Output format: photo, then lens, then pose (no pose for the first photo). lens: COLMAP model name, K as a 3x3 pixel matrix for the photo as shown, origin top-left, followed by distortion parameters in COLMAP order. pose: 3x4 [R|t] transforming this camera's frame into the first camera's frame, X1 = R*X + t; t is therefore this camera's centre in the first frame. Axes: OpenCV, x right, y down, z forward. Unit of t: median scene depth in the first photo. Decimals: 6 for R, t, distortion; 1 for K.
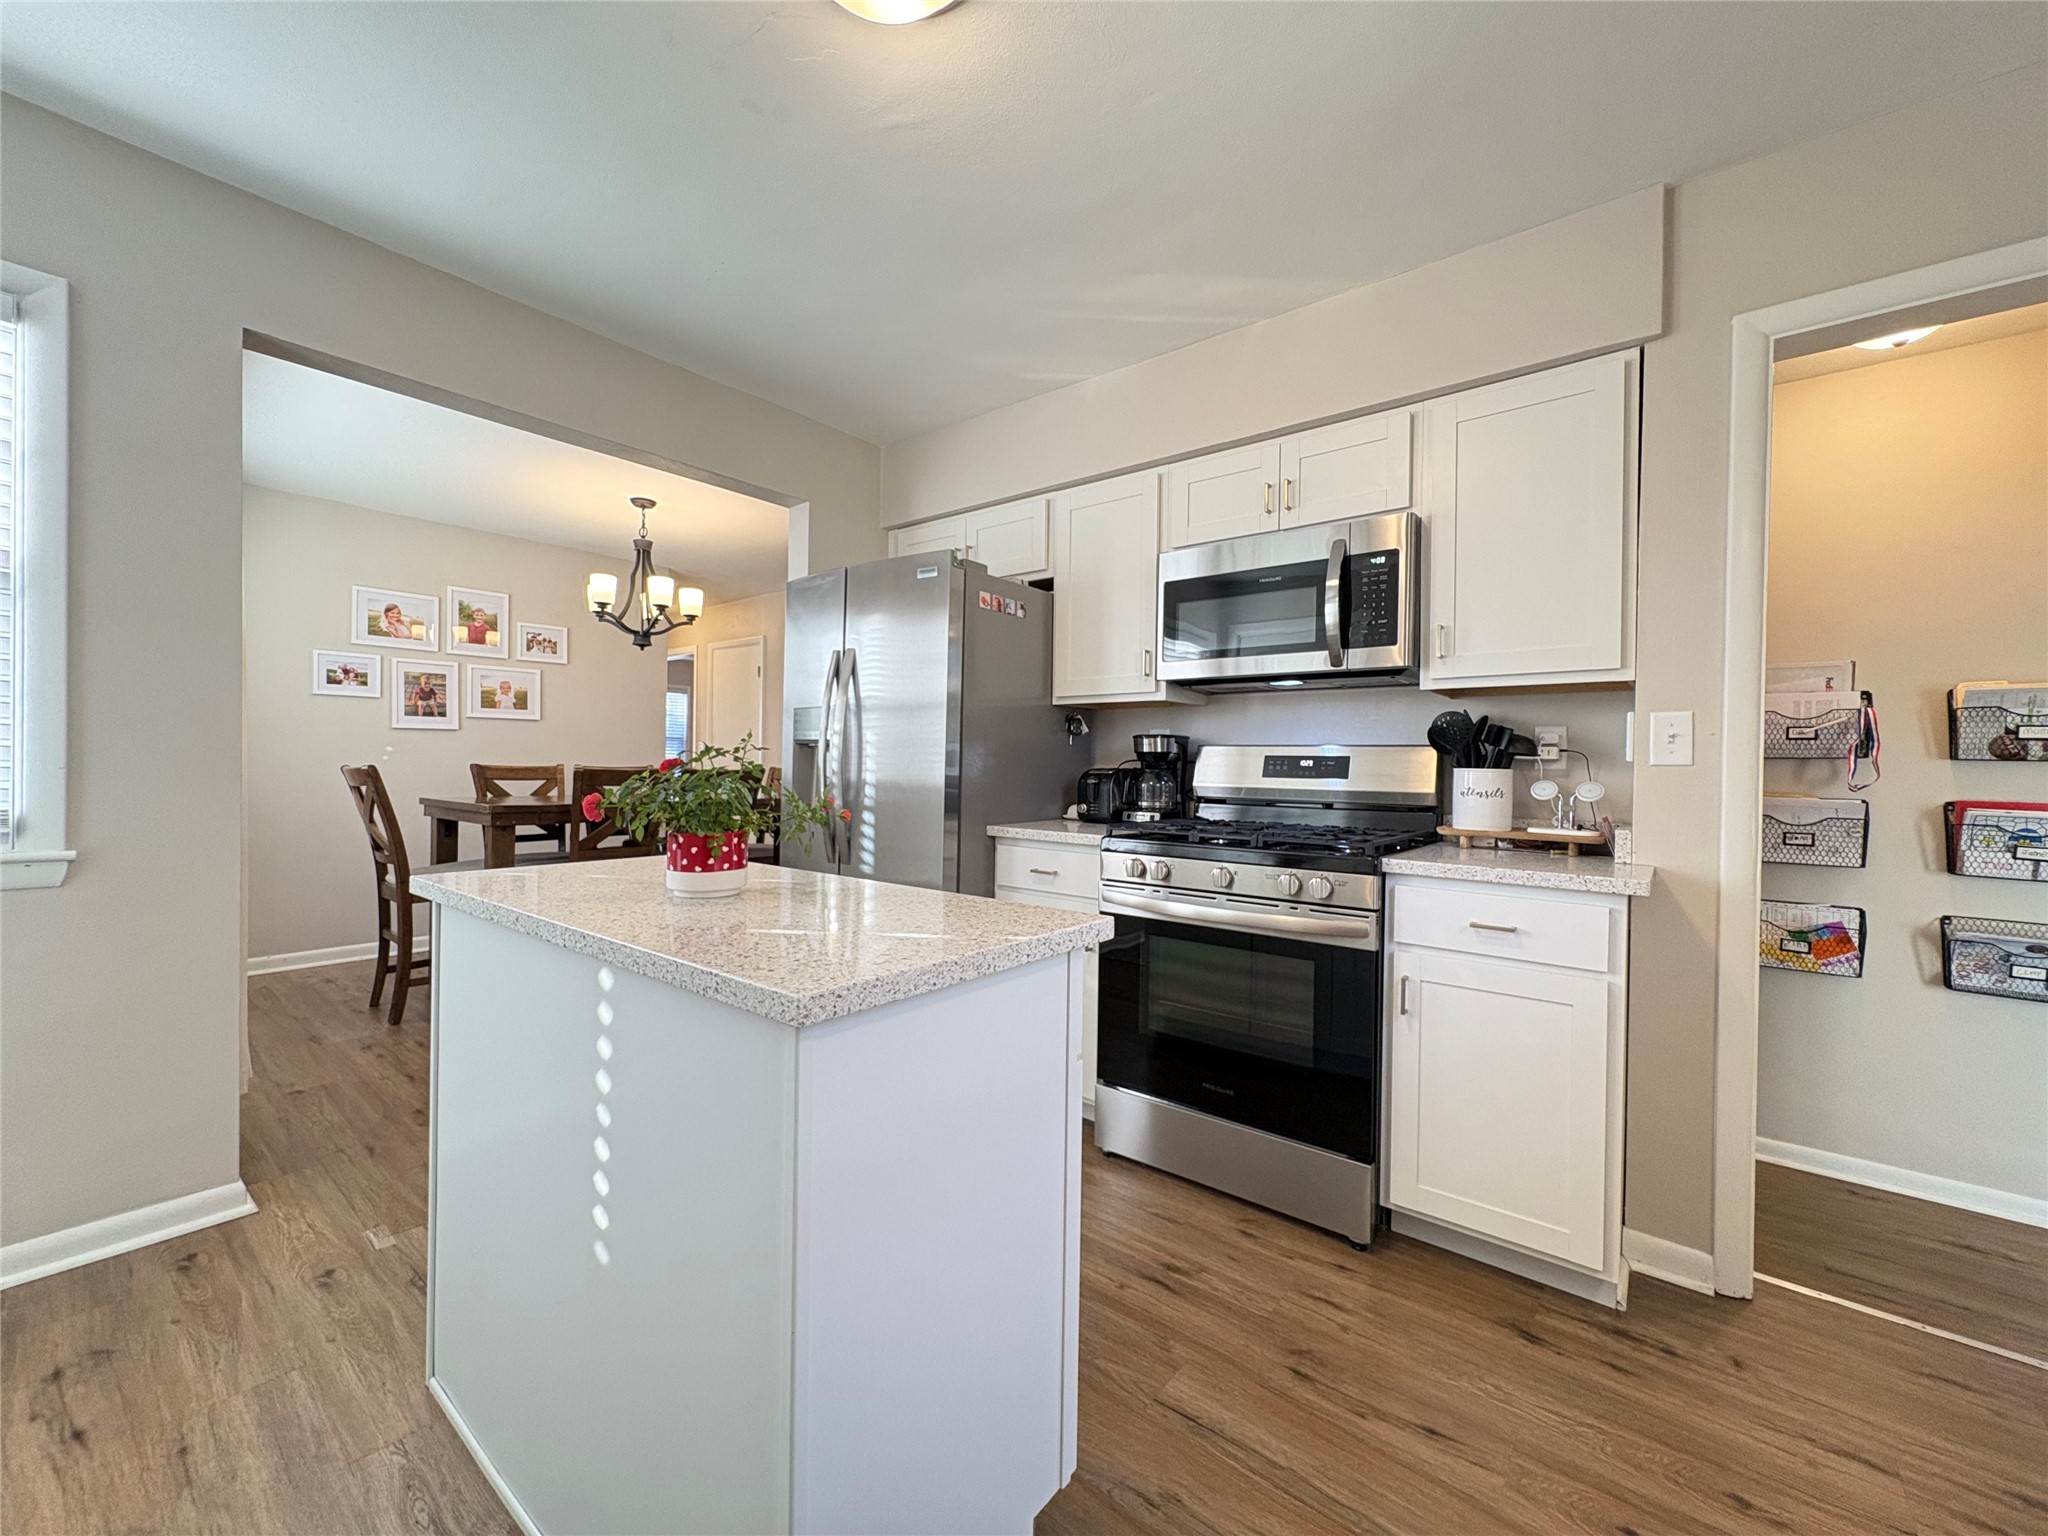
lens RADIAL K [[817.1, 0, 1032.0], [0, 817.1, 771.2], [0, 0, 1]] dist [-0.002079, 0.000533]
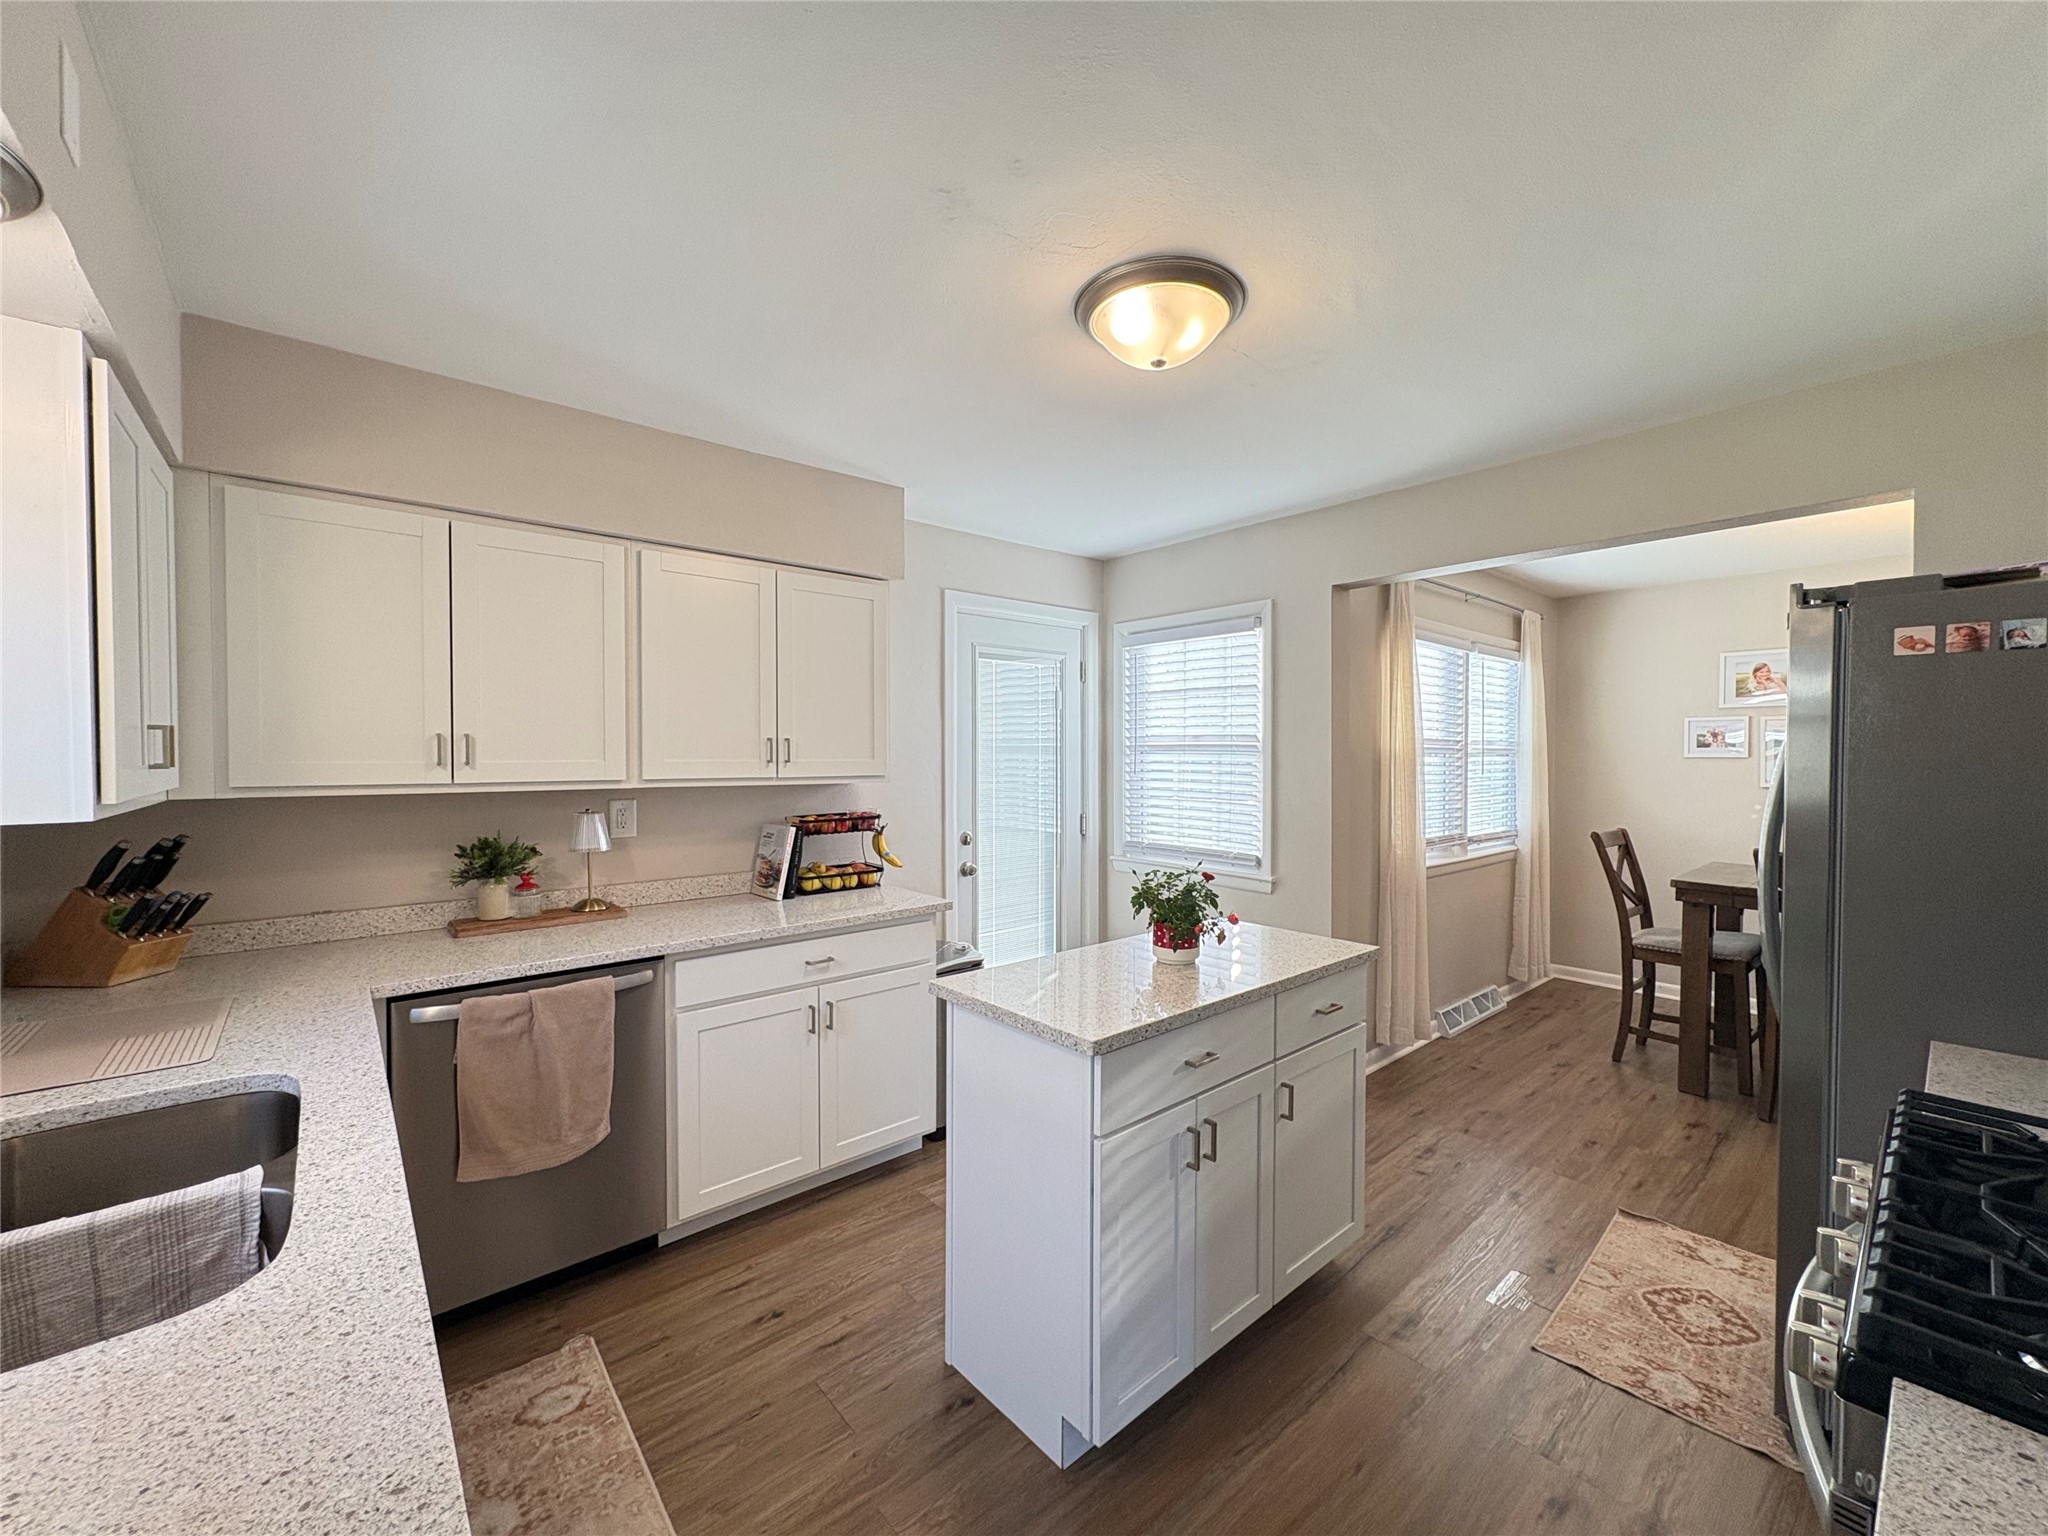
lens RADIAL K [[817.1, 0, 1018.7], [0, 817.1, 768.5], [0, 0, 1]] dist [-0.002079, 0.000533]
pose [[-0.182104, 0.001055, -0.983279, 0.363095], [-0.013571, 0.999901, 0.003587, -0.066730], [0.983186, 0.013998, -0.182071, 0.286815]]
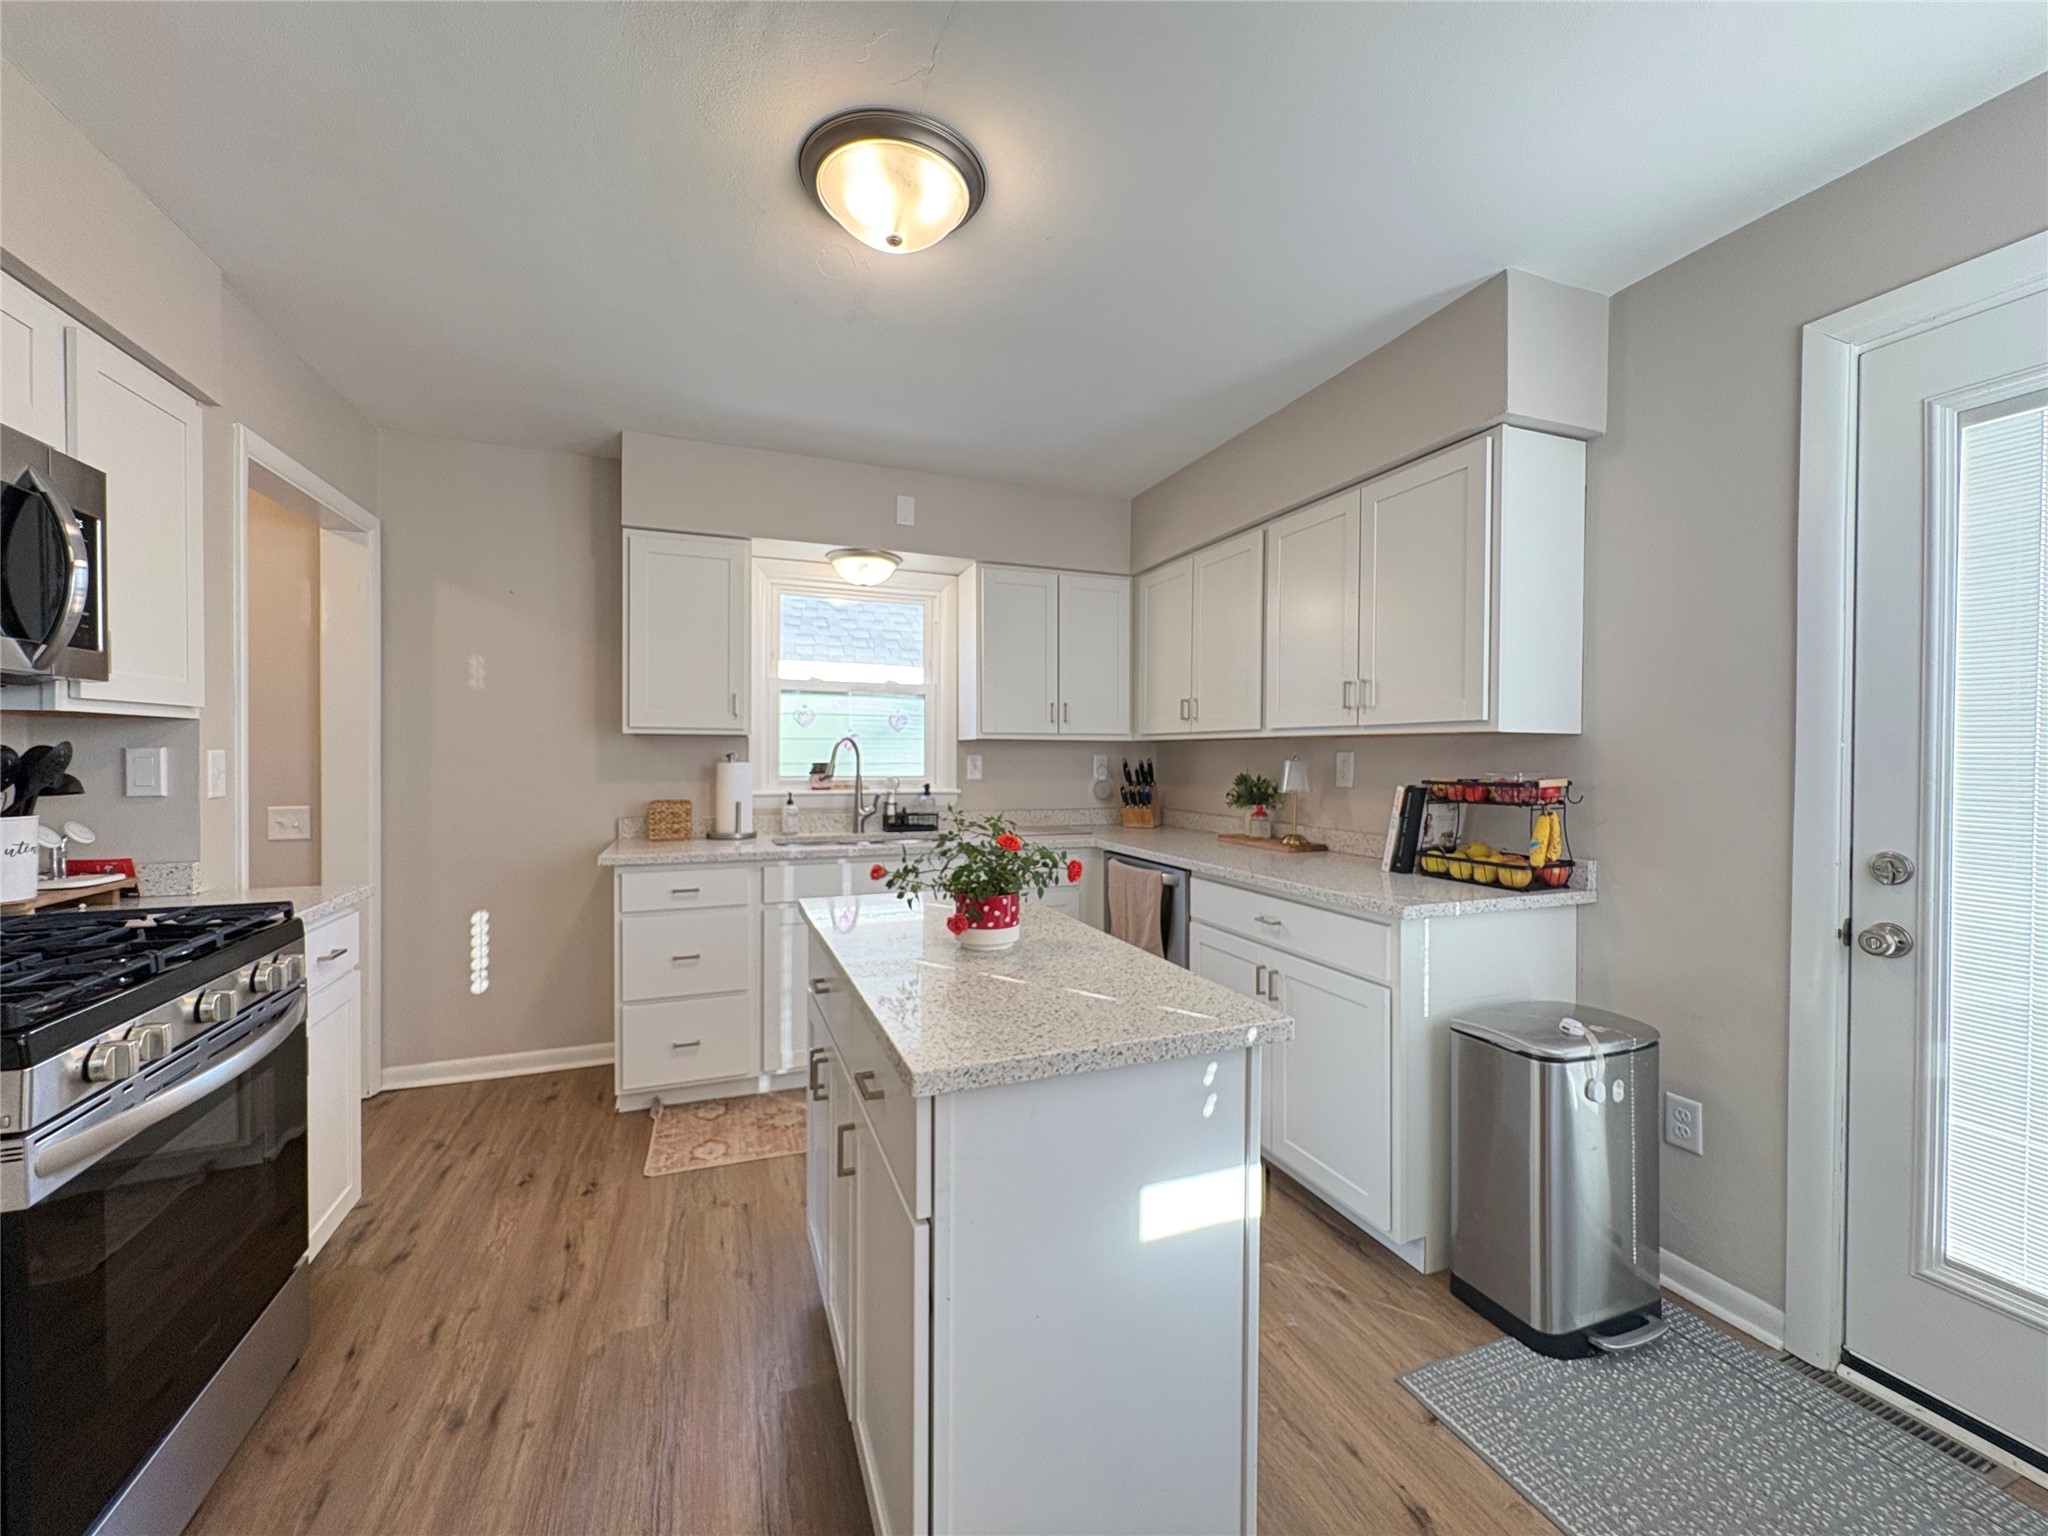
lens RADIAL K [[817.1, 0, 1027.5], [0, 817.1, 761.8], [0, 0, 1]] dist [-0.002079, 0.000533]
pose [[-0.869905, -0.025189, 0.492575, -0.297999], [-0.015433, 0.999596, 0.023862, -0.040344], [-0.492978, 0.013156, -0.869943, 0.582001]]
